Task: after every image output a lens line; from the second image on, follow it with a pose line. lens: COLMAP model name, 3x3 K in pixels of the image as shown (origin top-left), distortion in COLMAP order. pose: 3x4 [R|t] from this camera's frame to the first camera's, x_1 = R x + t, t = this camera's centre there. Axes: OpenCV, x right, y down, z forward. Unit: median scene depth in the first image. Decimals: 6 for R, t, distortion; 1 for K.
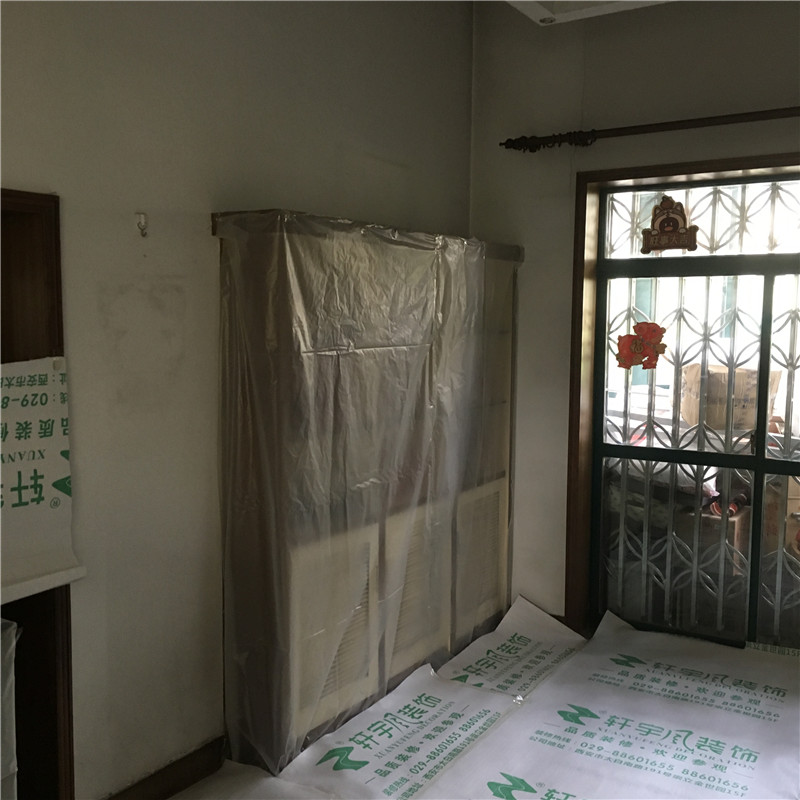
lens RADIAL K [[907.9, 0, 397.3], [0, 907.9, 404.3], [0, 0, 1]] dist [0.056956, 0.000000]
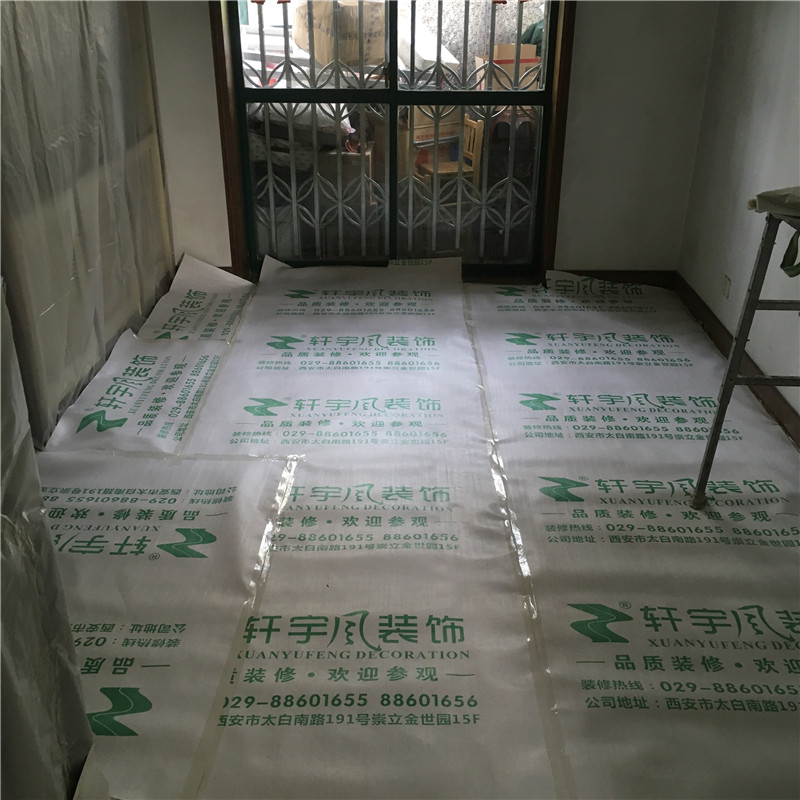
lens RADIAL K [[907.9, 0, 400.2], [0, 907.9, 404.9], [0, 0, 1]] dist [0.056956, 0.000000]
pose [[0.863603, -0.227682, 0.449835, -0.174728], [0.057785, 0.931043, 0.360305, 0.016285], [-0.500850, -0.285166, 0.817208, 0.001988]]
